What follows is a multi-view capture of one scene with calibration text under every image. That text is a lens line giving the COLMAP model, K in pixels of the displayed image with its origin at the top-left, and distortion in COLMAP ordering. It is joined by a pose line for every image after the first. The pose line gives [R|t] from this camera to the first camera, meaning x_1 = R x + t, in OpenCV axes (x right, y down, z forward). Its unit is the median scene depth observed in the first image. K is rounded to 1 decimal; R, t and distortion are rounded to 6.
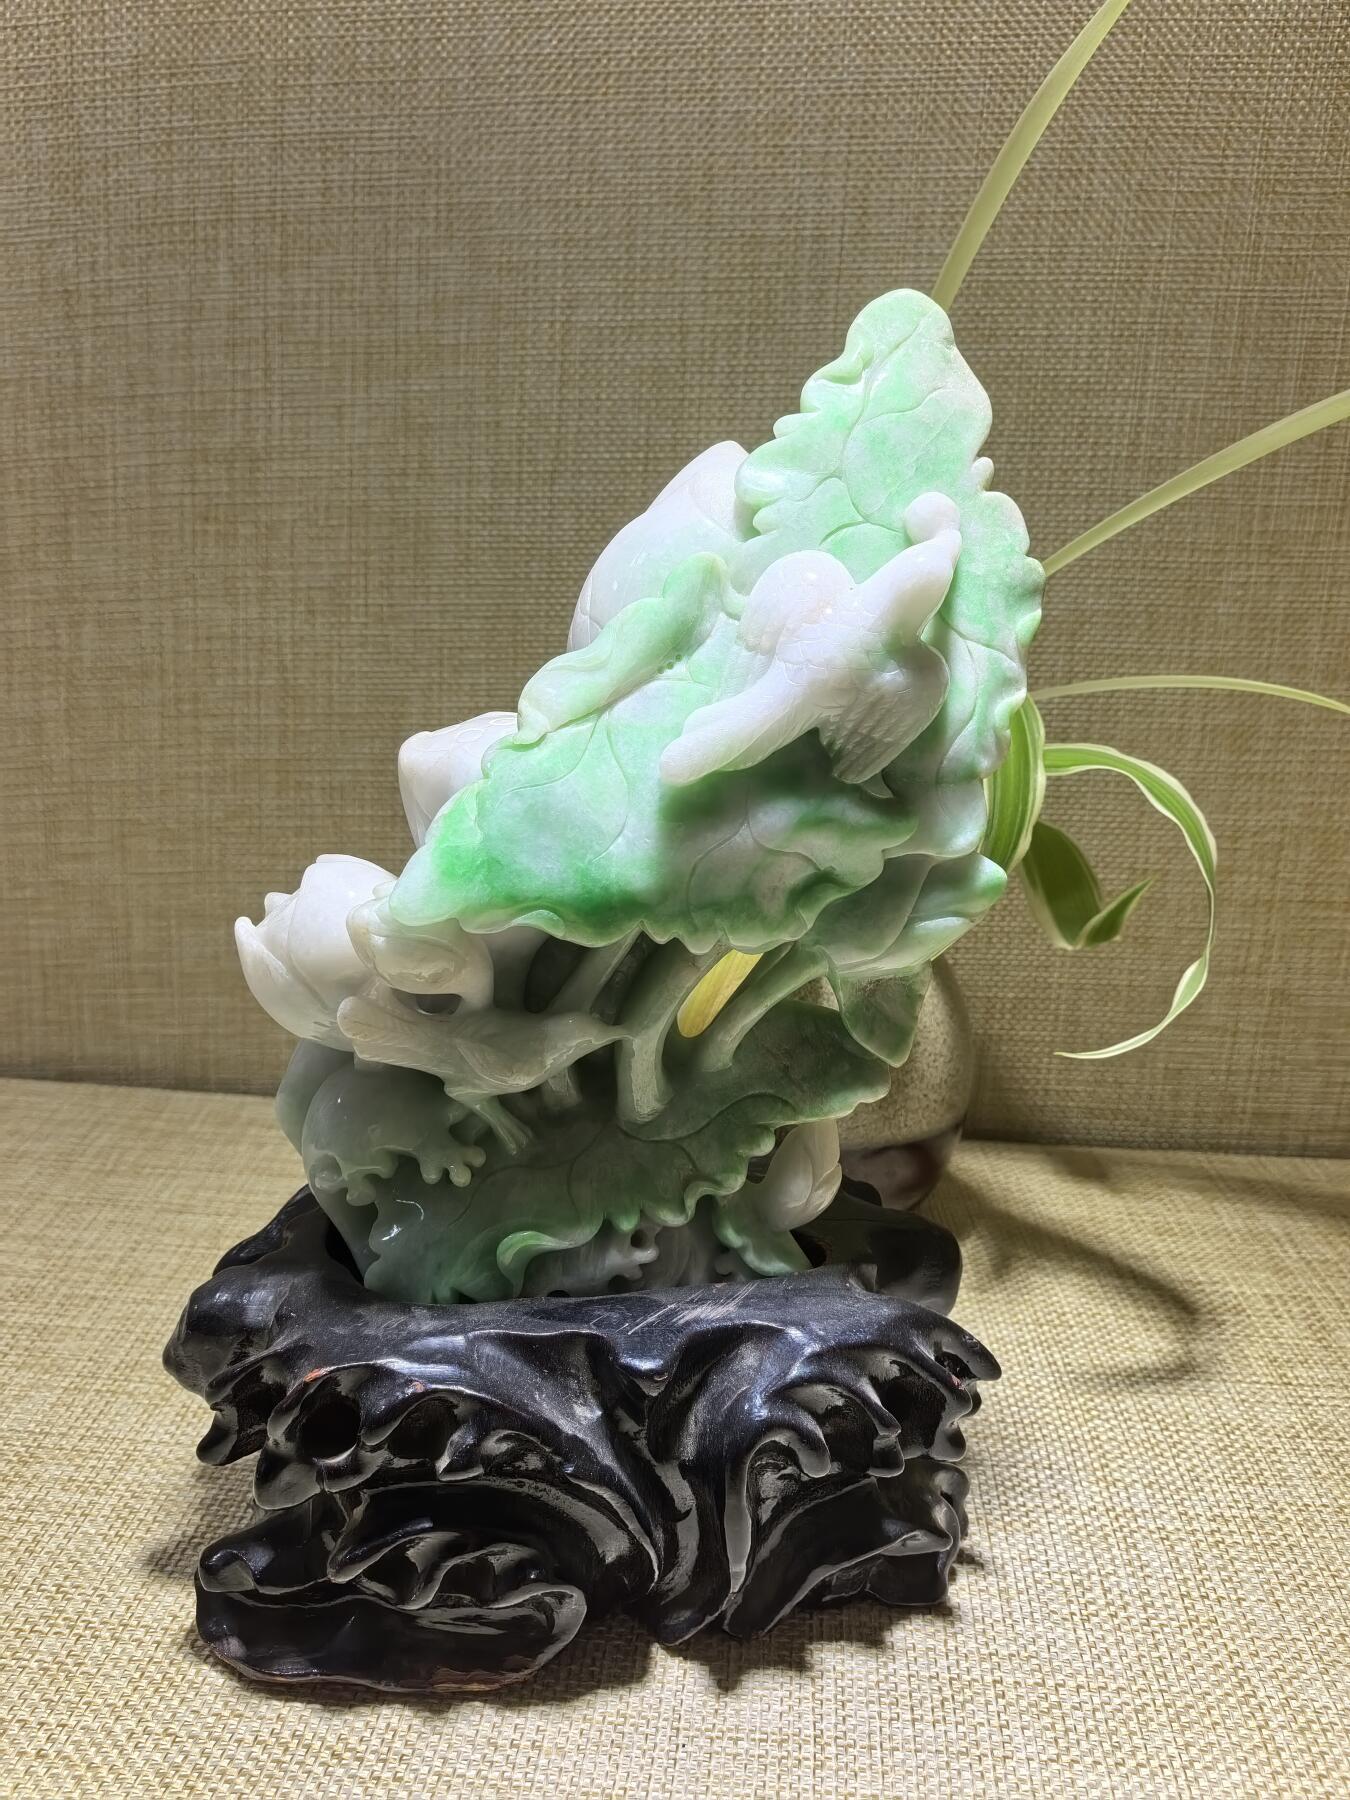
lens RADIAL K [[1446.9, 0, 694.4], [0, 1446.9, 901.2], [0, 0, 1]] dist [-0.048641, 0.013816]
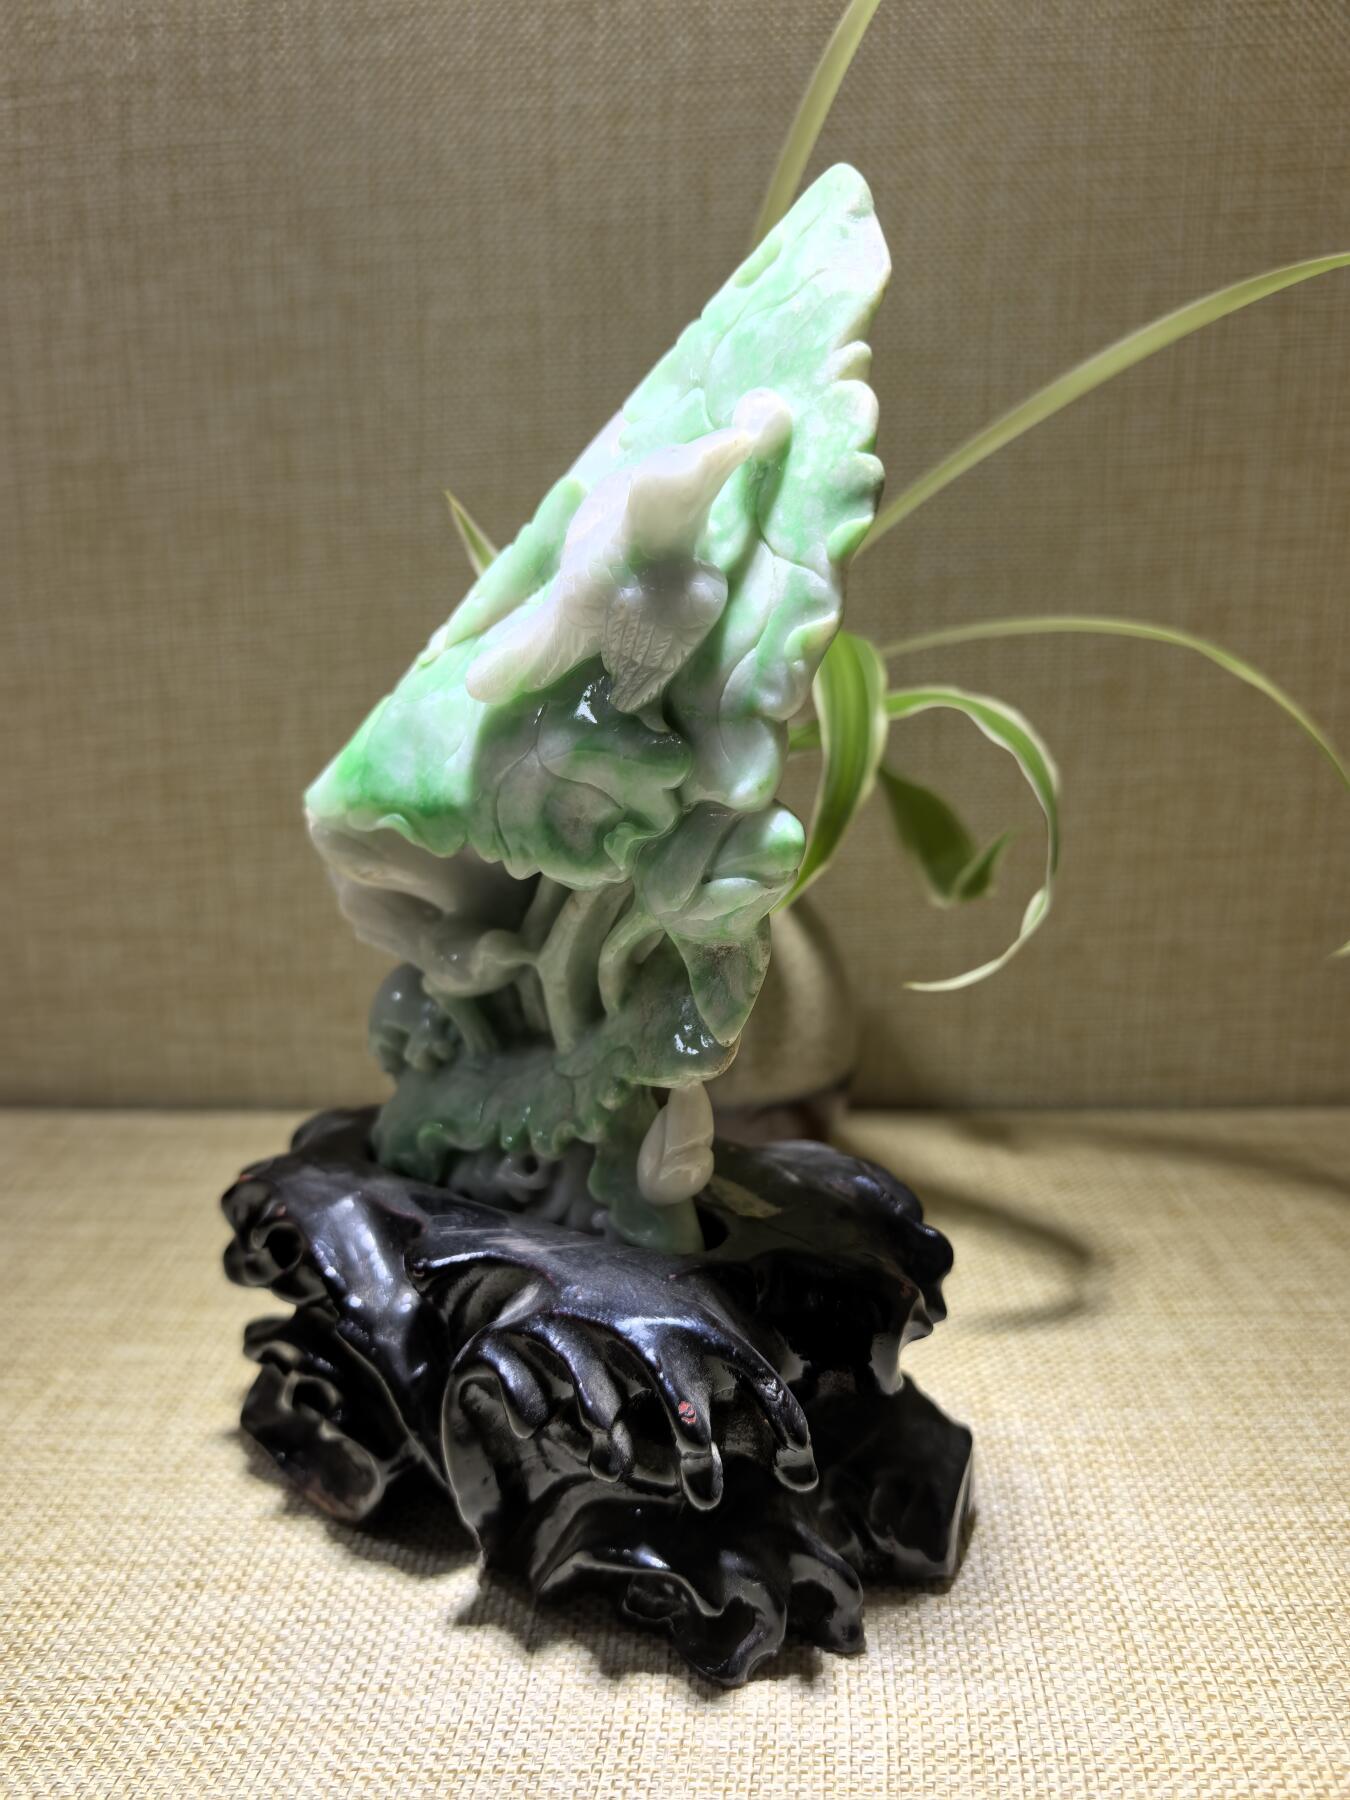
lens RADIAL K [[1446.9, 0, 694.4], [0, 1446.9, 901.2], [0, 0, 1]] dist [-0.048641, 0.013816]
pose [[0.998200, -0.055343, 0.023116, 0.061314], [0.056013, 0.997997, -0.029402, 0.049966], [-0.021443, 0.030644, 0.999300, -0.004056]]
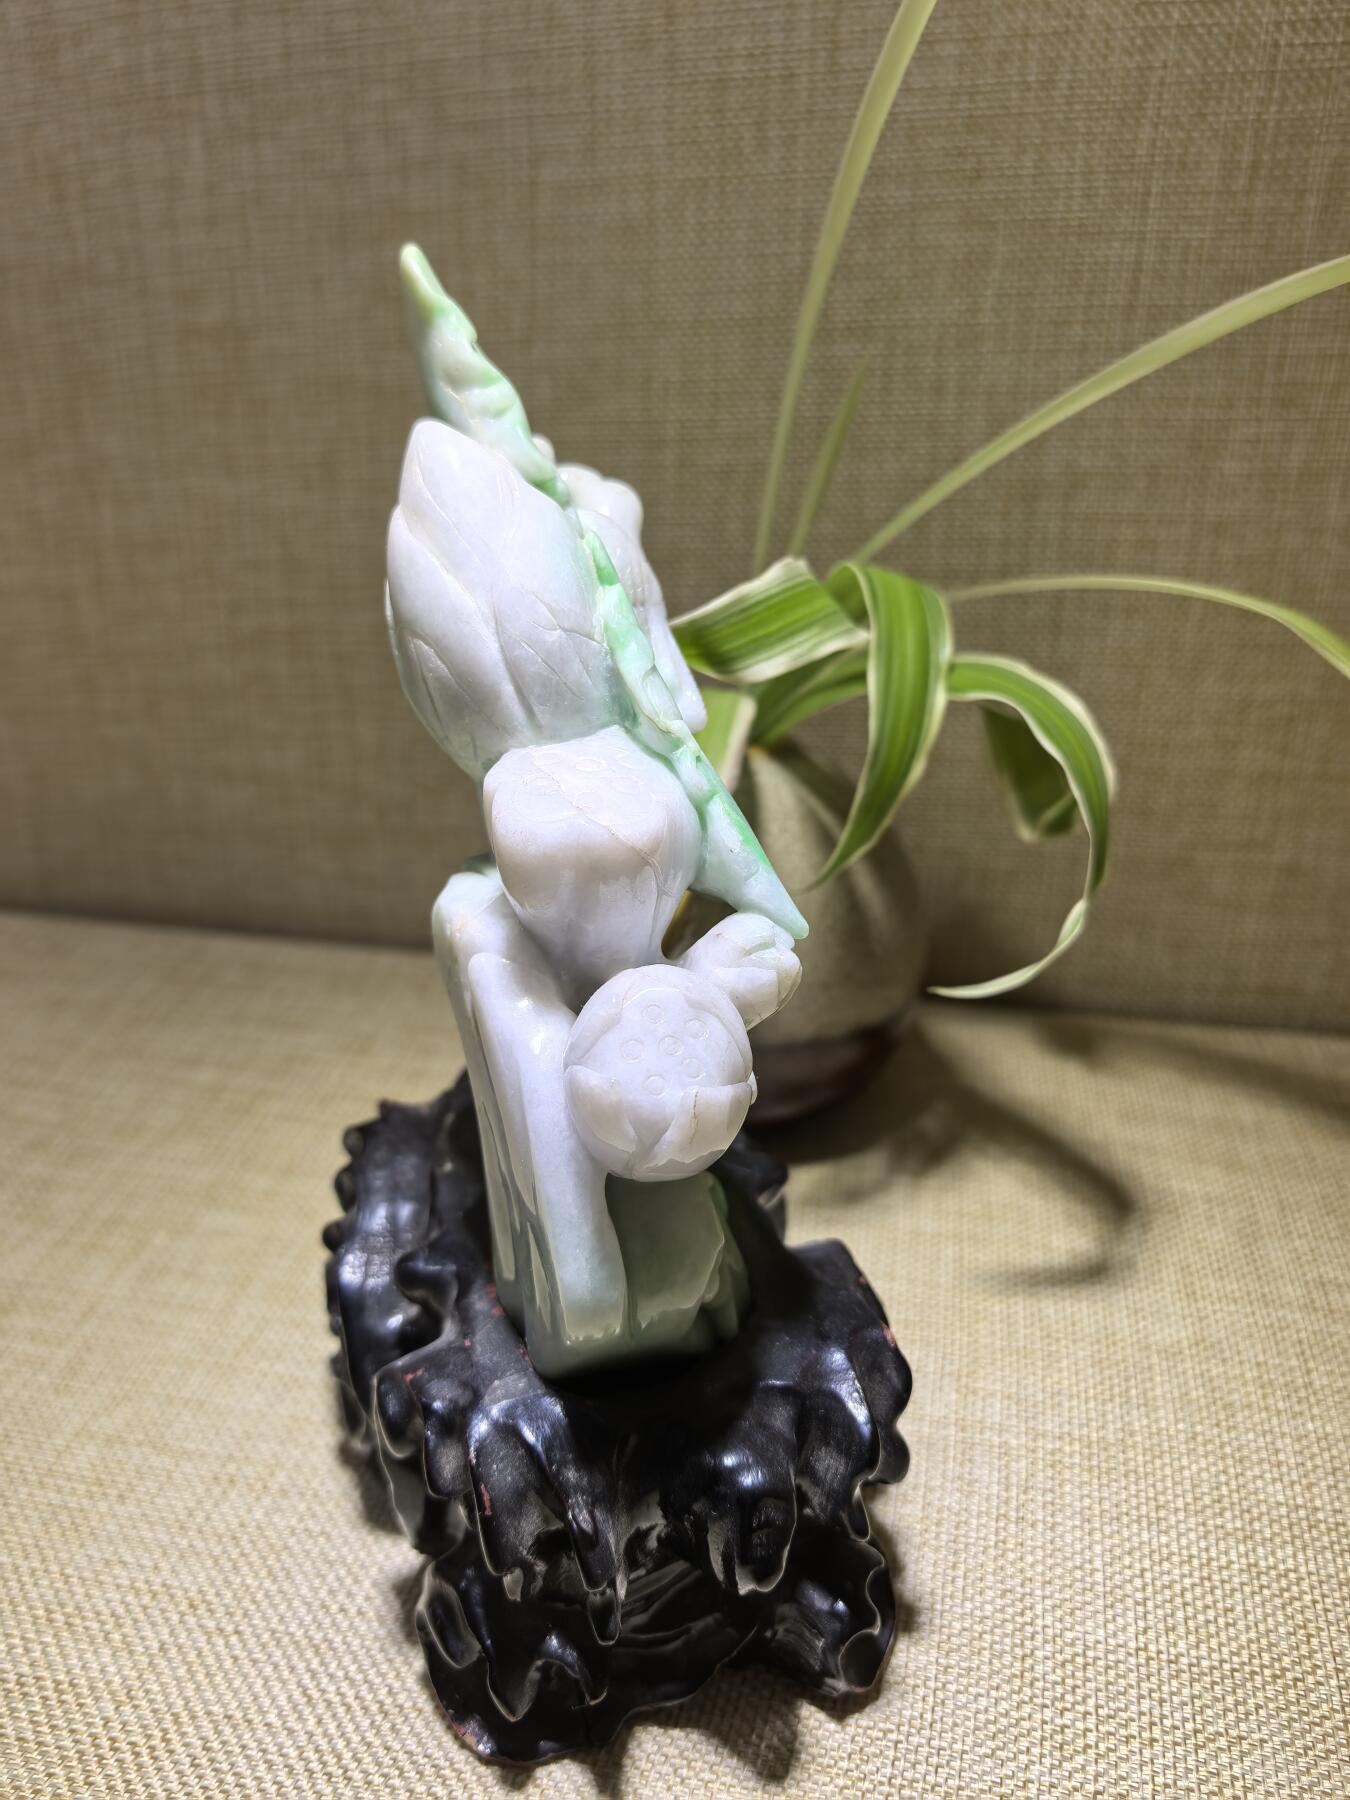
lens RADIAL K [[1445.5, 0, 668.1], [0, 1445.5, 867.8], [0, 0, 1]] dist [-0.052358, 0.015659]
pose [[0.988729, 0.018395, -0.148579, 0.162263], [0.004124, 0.988700, 0.149850, -0.094919], [0.149656, -0.148774, 0.977481, 0.001971]]
